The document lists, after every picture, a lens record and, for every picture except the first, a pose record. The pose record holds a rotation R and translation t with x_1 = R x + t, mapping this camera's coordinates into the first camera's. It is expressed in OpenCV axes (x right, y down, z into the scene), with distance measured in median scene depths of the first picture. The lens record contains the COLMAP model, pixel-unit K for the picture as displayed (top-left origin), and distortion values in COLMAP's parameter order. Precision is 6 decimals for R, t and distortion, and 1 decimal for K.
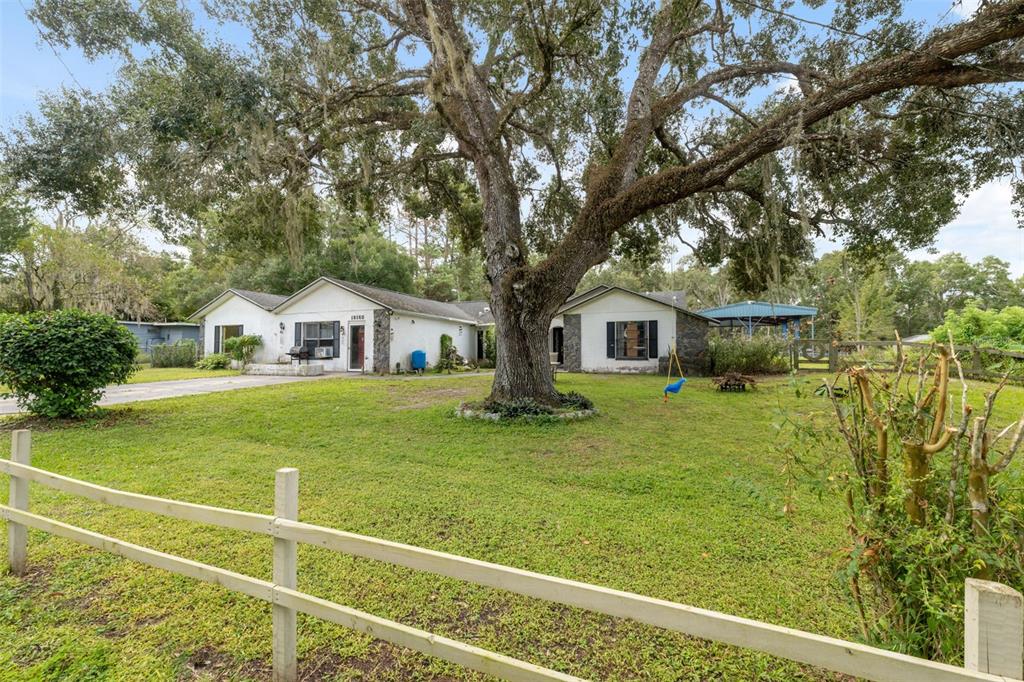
lens RADIAL K [[419.1, 0, 512.0], [0, 419.1, 341.0], [0, 0, 1]] dist [-0.000037, 0.000062]
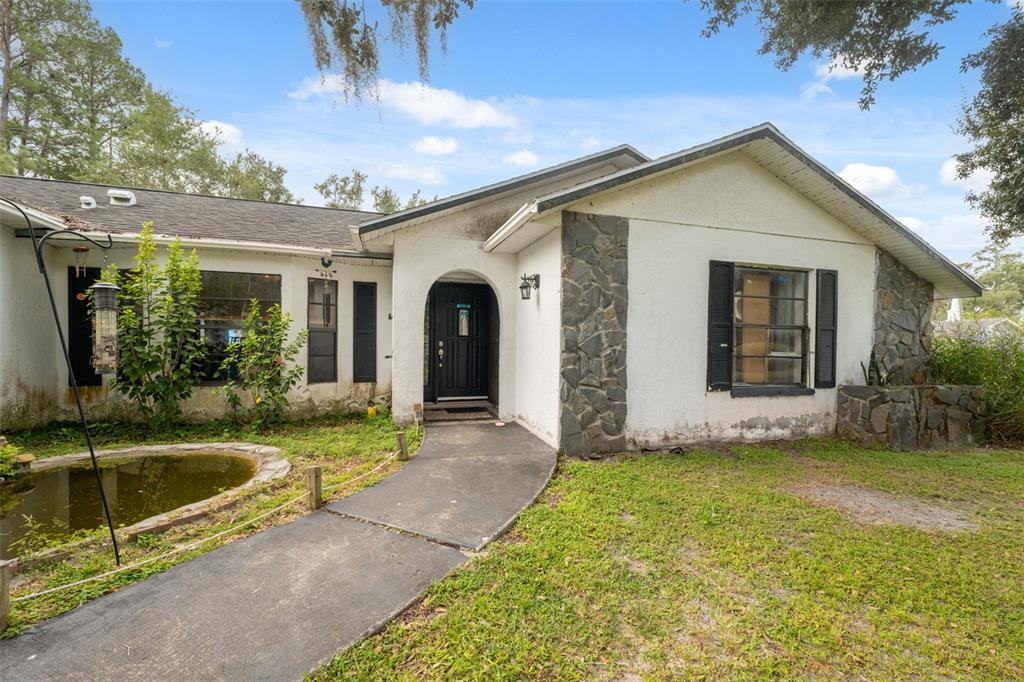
lens RADIAL K [[462.6, 0, 512.0], [0, 462.6, 341.0], [0, 0, 1]] dist [0.000044, 0.000015]
pose [[0.780486, 0.020772, 0.624828, -0.064297], [-0.029845, 0.999546, 0.004051, 0.010318], [-0.624460, -0.021809, 0.780752, 0.845789]]
